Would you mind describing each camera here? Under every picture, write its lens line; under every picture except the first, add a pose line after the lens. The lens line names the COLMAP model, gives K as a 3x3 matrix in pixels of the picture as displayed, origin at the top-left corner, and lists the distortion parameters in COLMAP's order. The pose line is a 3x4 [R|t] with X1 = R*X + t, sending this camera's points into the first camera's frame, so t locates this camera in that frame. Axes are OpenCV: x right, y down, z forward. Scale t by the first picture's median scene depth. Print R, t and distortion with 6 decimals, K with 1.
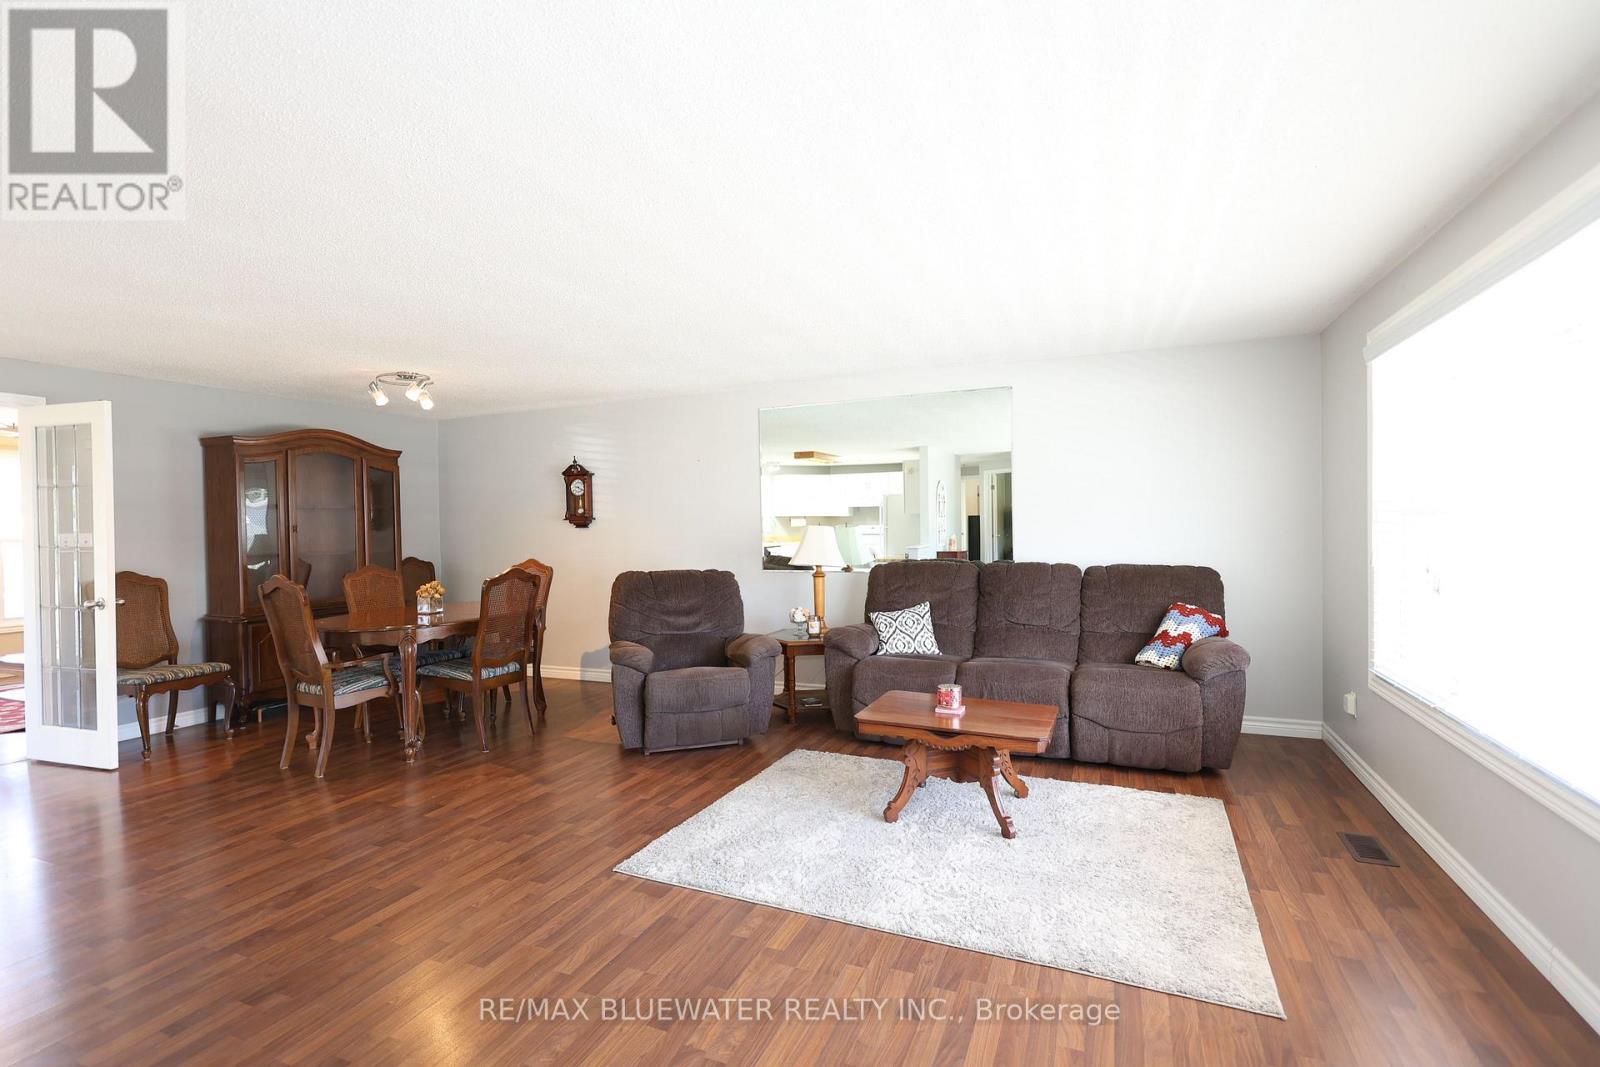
lens RADIAL K [[746.3, 0, 802.2], [0, 746.3, 534.0], [0, 0, 1]] dist [0.002951, -0.000469]
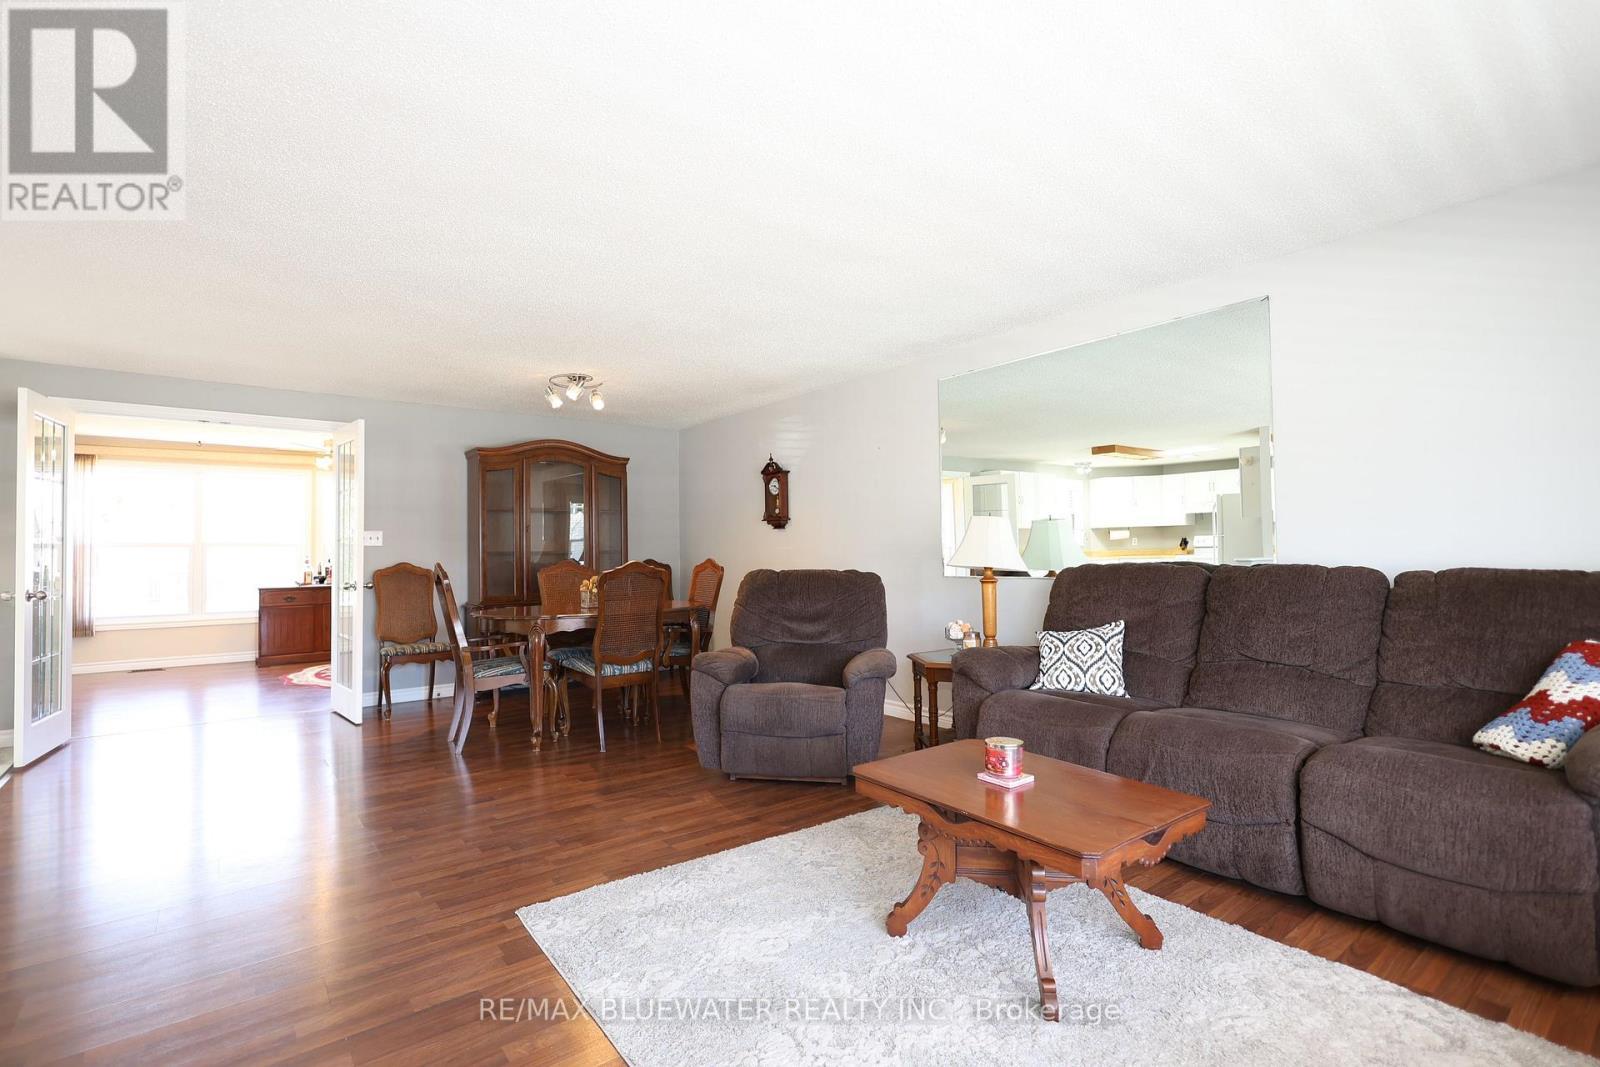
lens RADIAL K [[746.3, 0, 800.0], [0, 746.3, 531.3], [0, 0, 1]] dist [0.002951, -0.000469]
pose [[0.874734, -0.008983, -0.484520, 0.263723], [-0.008101, 0.999417, -0.033154, 0.036455], [0.484535, 0.032926, 0.874152, 0.264869]]
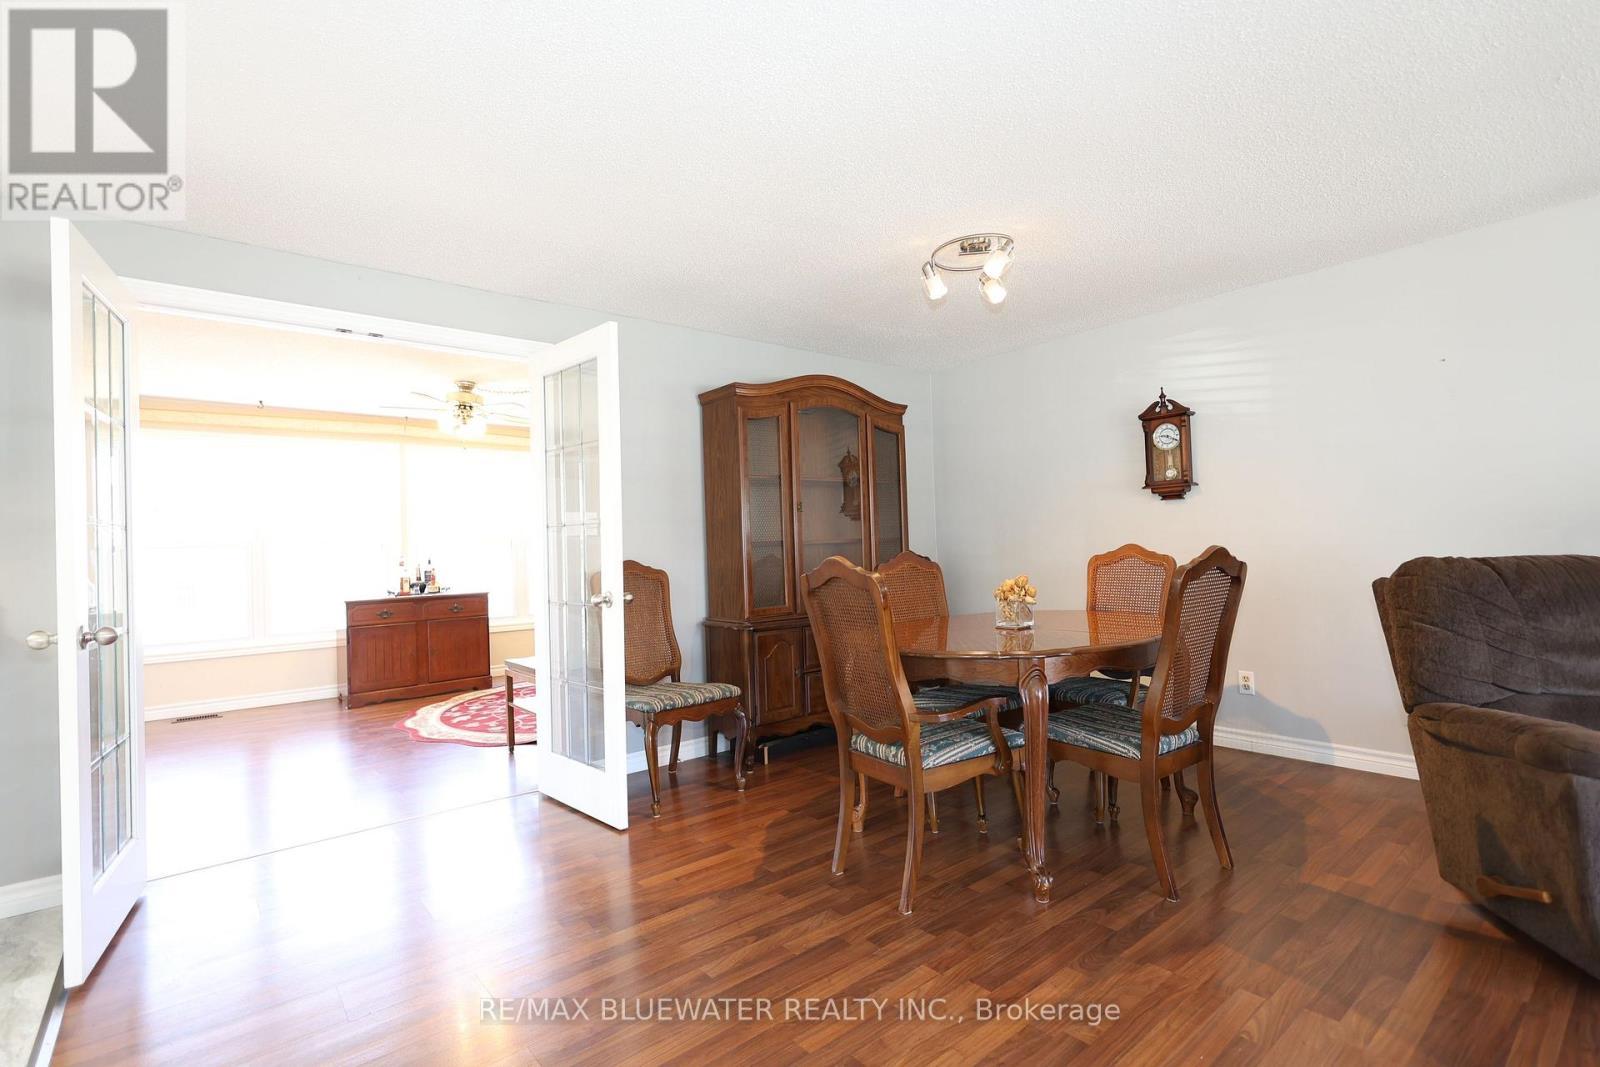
lens RADIAL K [[746.3, 0, 800.3], [0, 746.3, 532.0], [0, 0, 1]] dist [0.002951, -0.000469]
pose [[0.883958, -0.022360, -0.467031, -0.396248], [0.012610, 0.999633, -0.023994, 0.043383], [0.467396, 0.015321, 0.883915, 0.407627]]
